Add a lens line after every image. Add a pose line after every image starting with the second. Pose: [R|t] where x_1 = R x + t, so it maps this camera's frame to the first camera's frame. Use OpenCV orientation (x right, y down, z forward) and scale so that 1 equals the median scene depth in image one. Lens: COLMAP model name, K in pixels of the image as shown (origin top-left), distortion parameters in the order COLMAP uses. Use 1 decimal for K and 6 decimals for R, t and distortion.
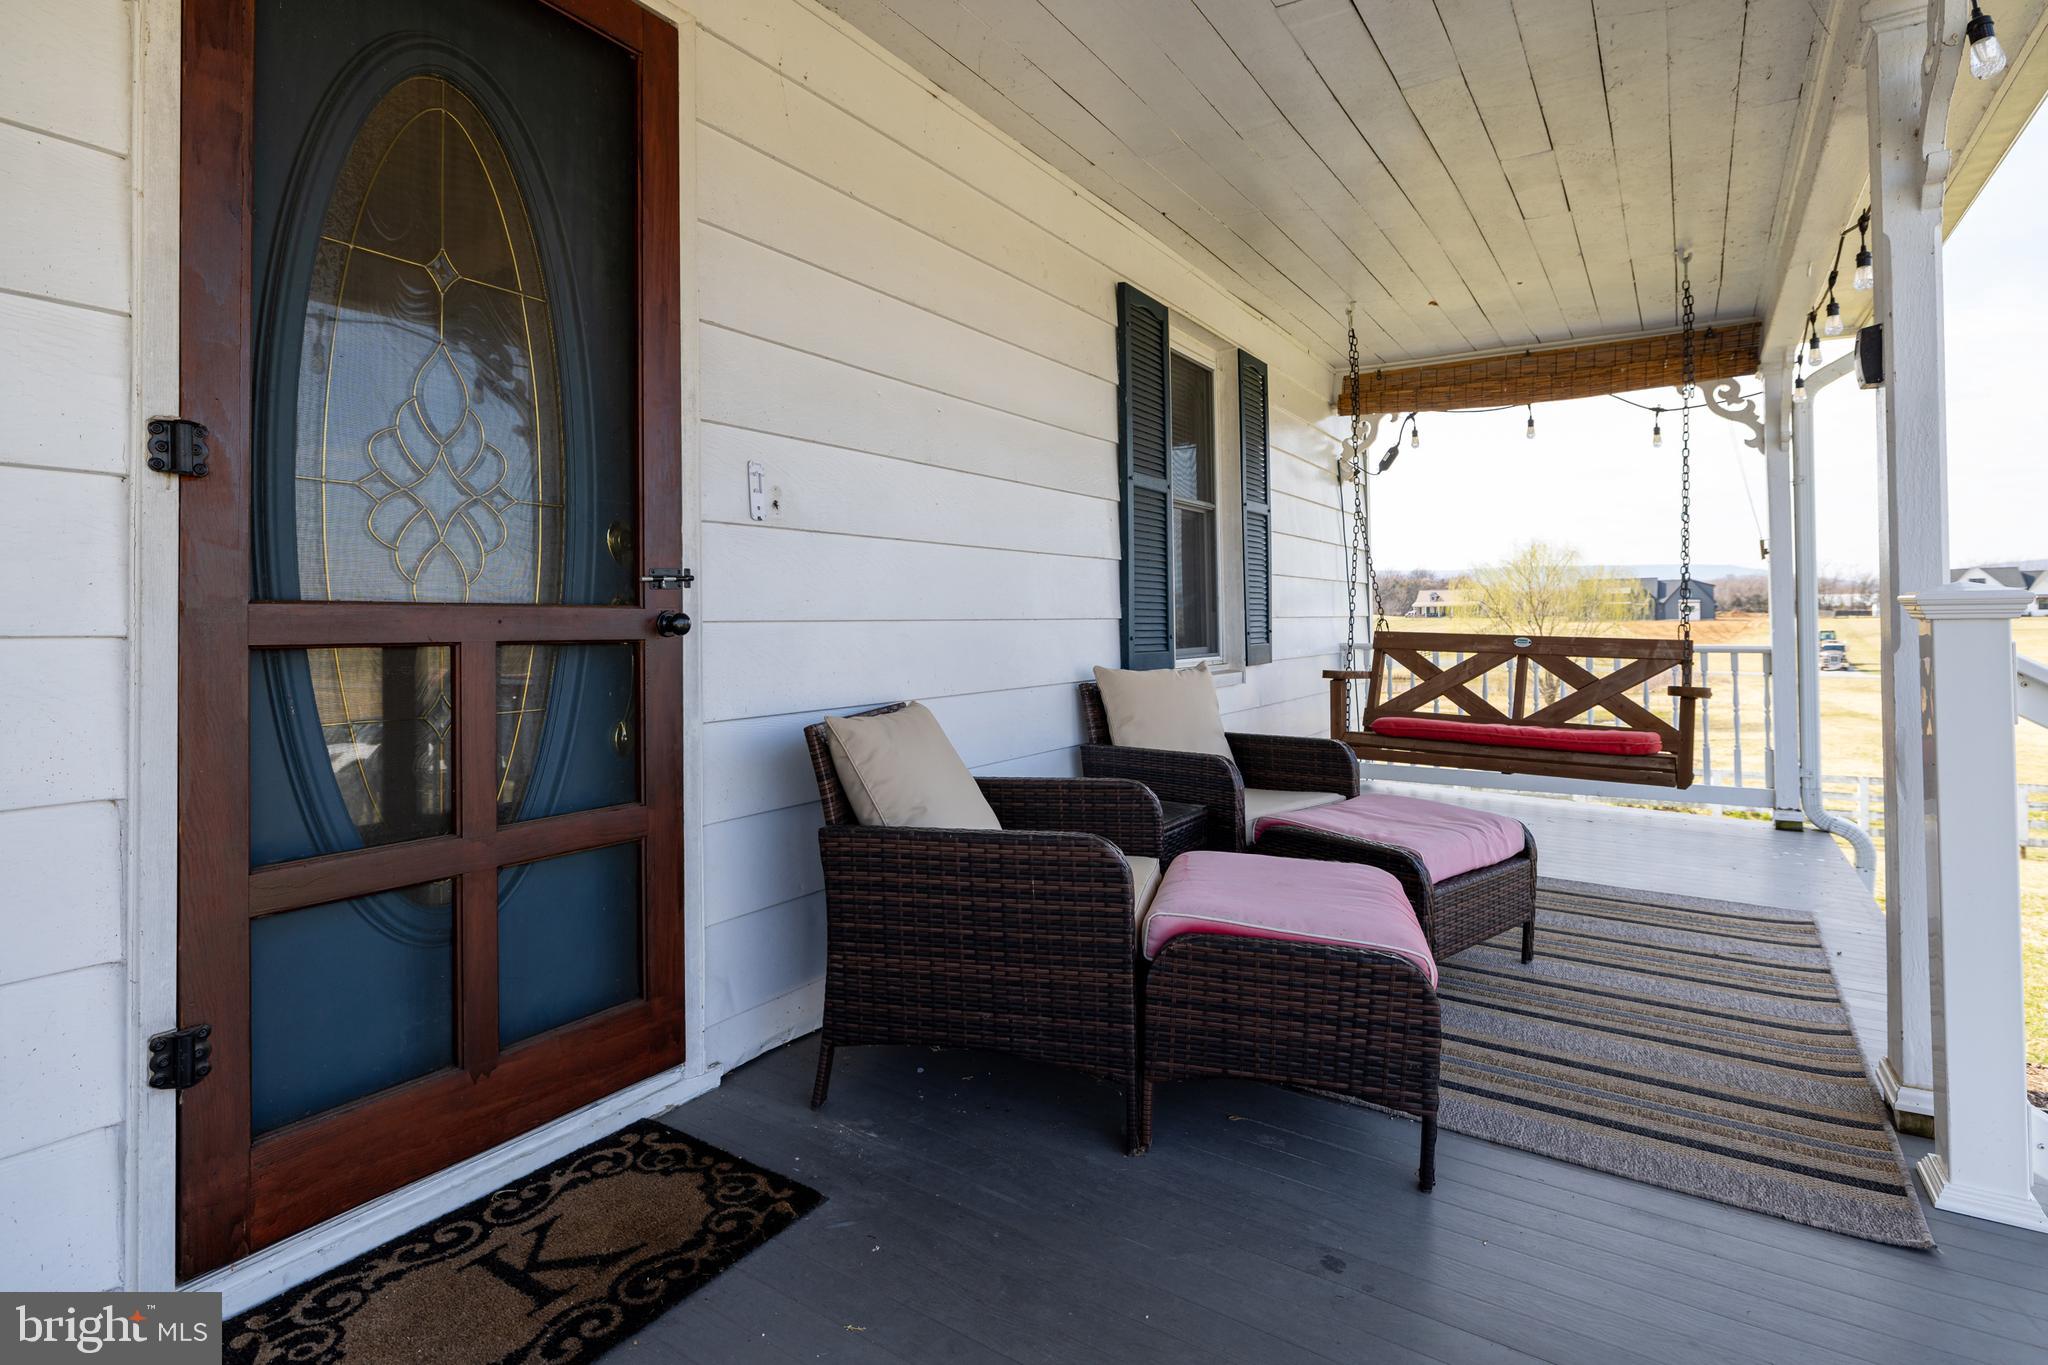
lens RADIAL K [[1037.1, 0, 1019.7], [0, 1037.1, 617.1], [0, 0, 1]] dist [-0.003408, -0.000254]
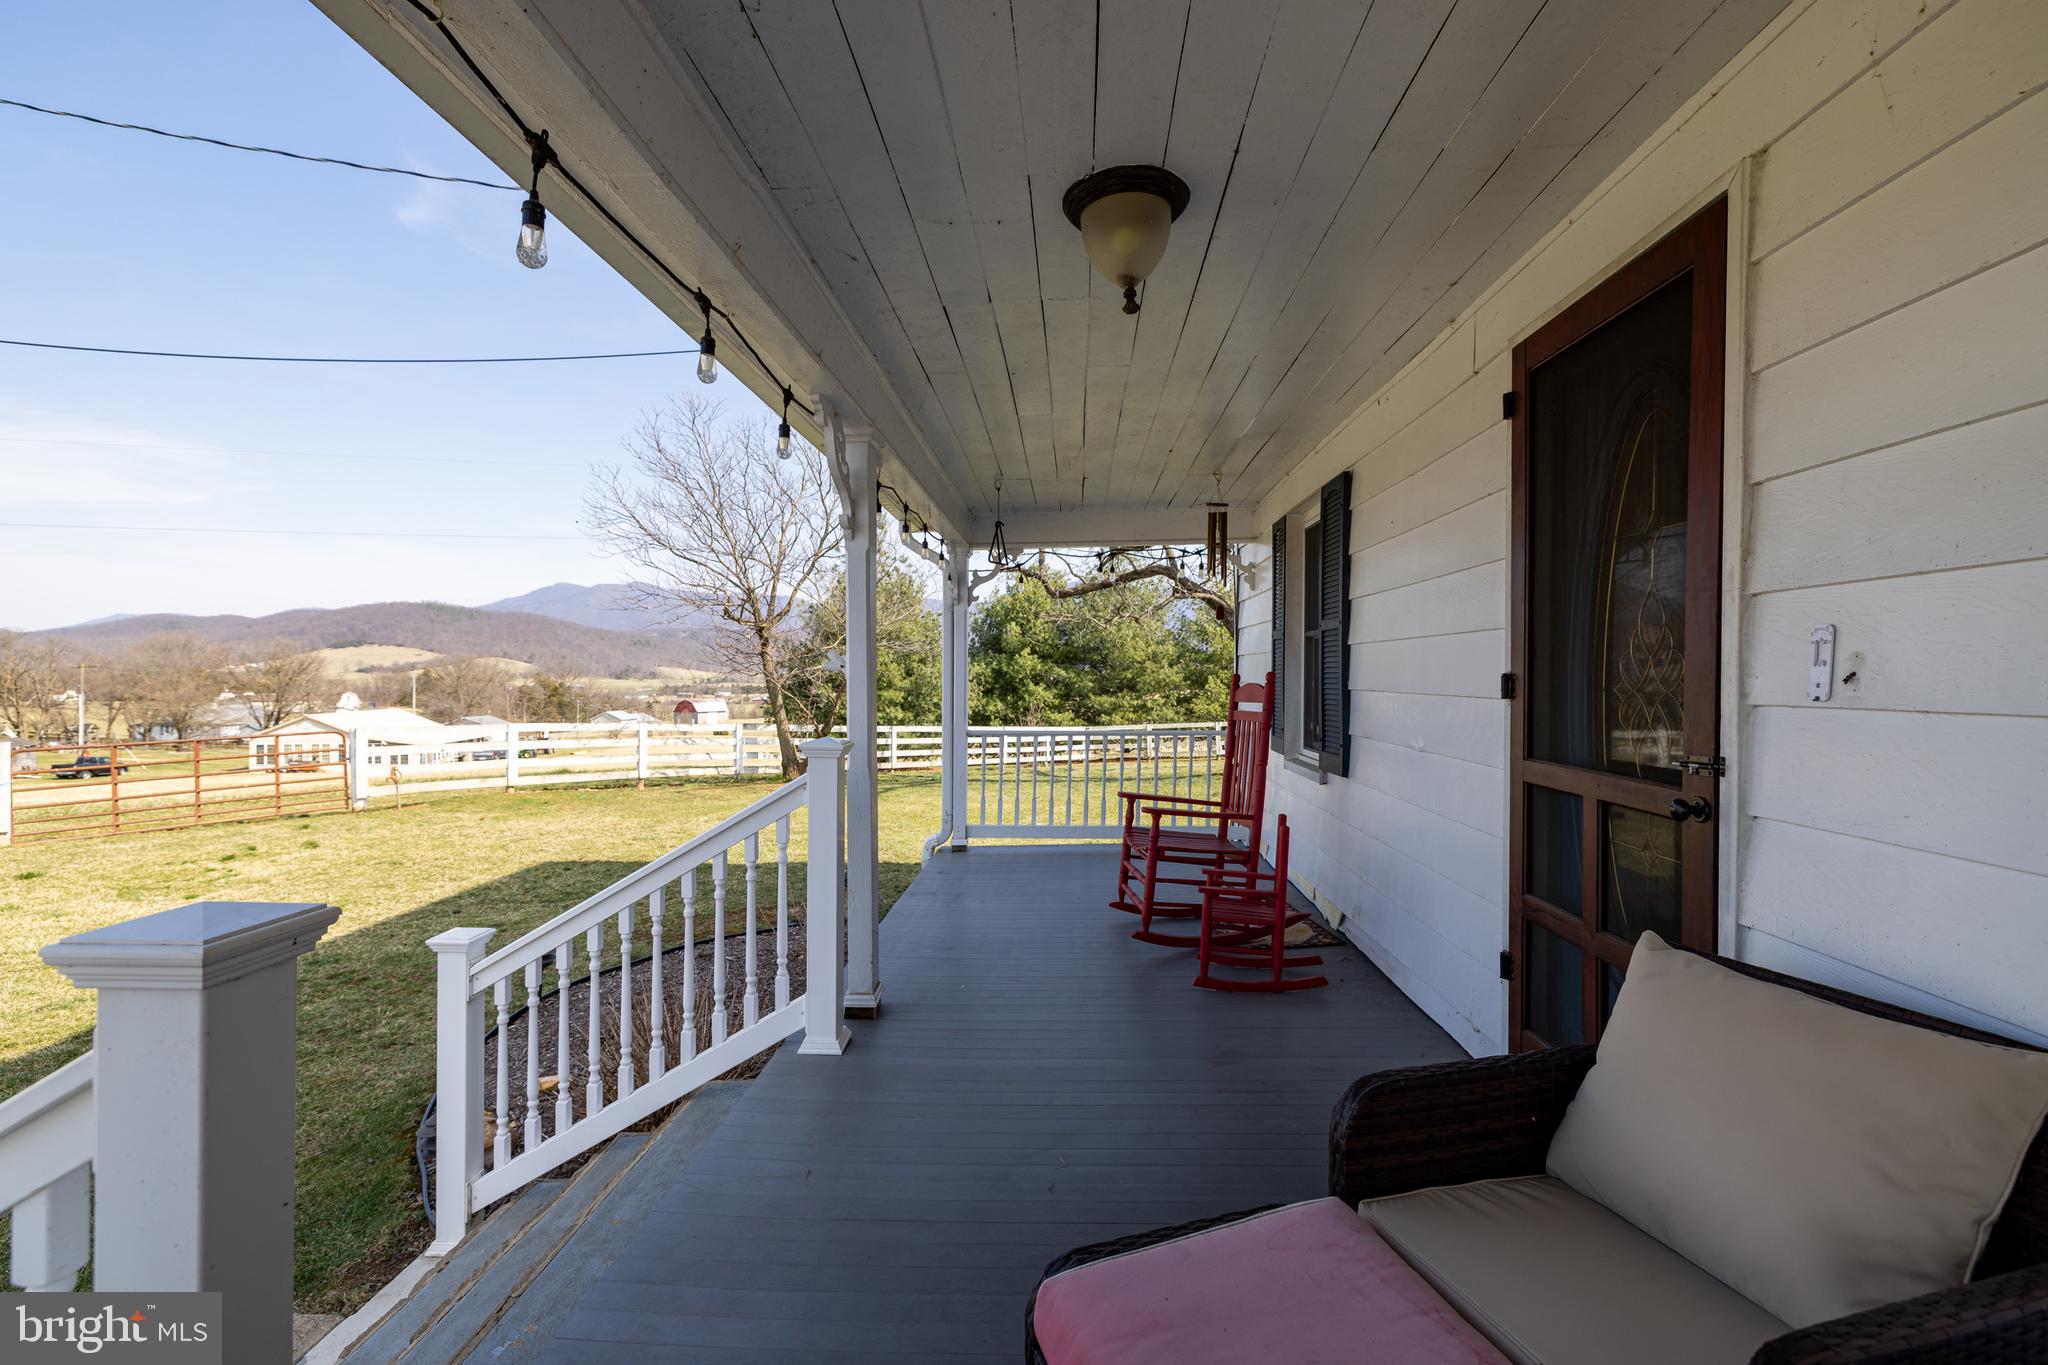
lens RADIAL K [[892.1, 0, 1029.7], [0, 892.1, 687.8], [0, 0, 1]] dist [0.003350, -0.000217]
pose [[-0.867802, 0.018724, -0.496557, 0.681316], [0.014152, 0.999816, 0.012969, -0.137233], [0.496708, 0.004227, -0.867907, 1.471929]]
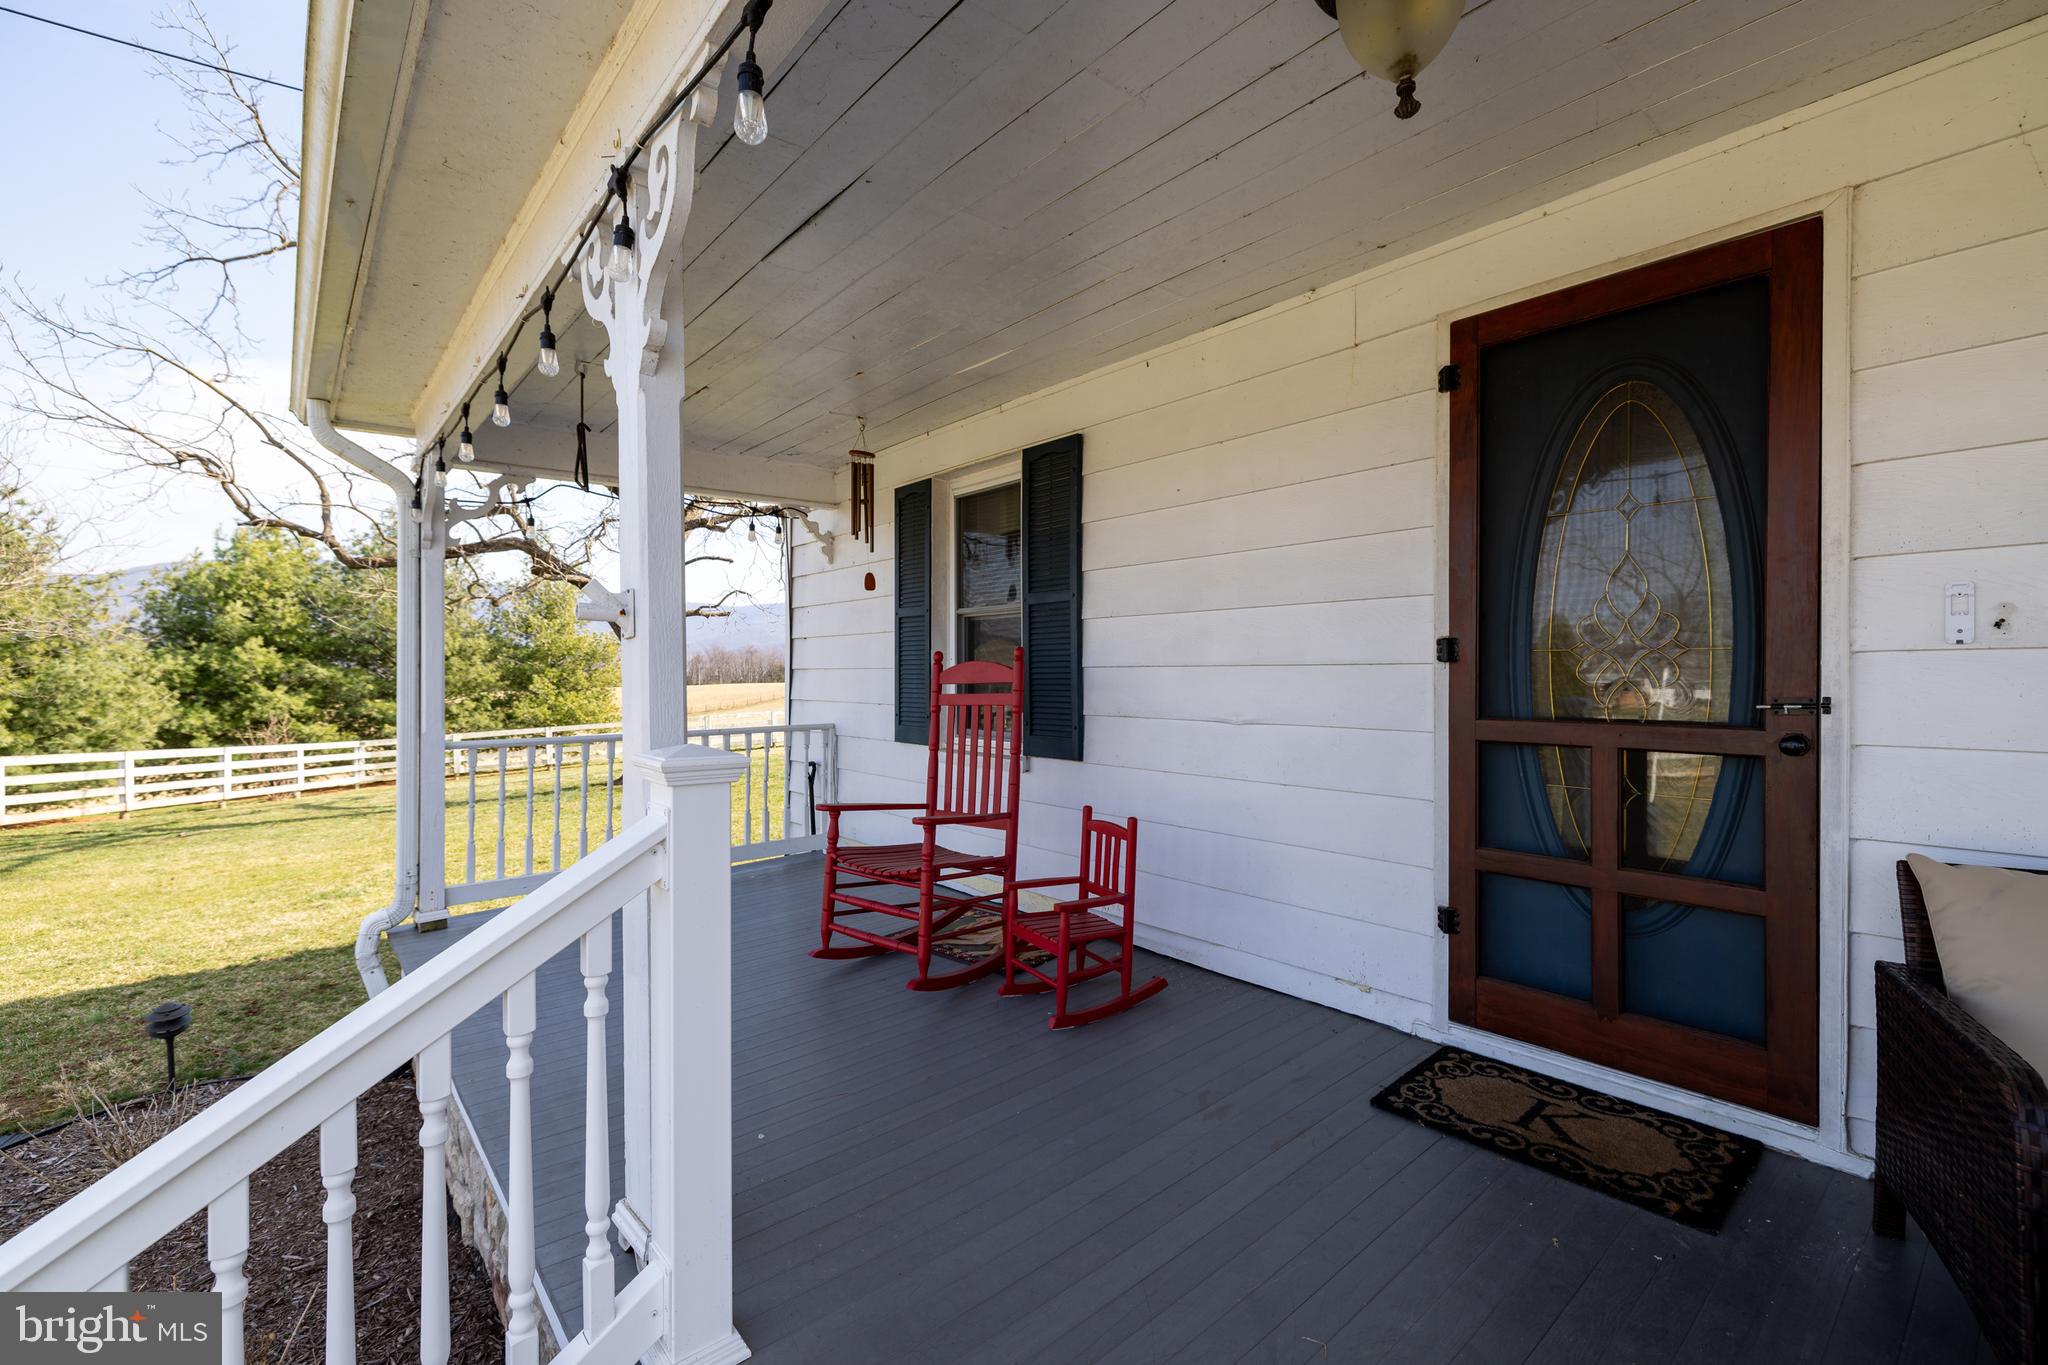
lens RADIAL K [[892.1, 0, 1022.6], [0, 892.1, 683.2], [0, 0, 1]] dist [0.003350, -0.000217]
pose [[-0.295941, 0.024911, -0.954881, 0.903976], [0.018498, 0.999622, 0.020346, -0.102433], [0.955027, -0.011642, -0.296290, 0.478860]]
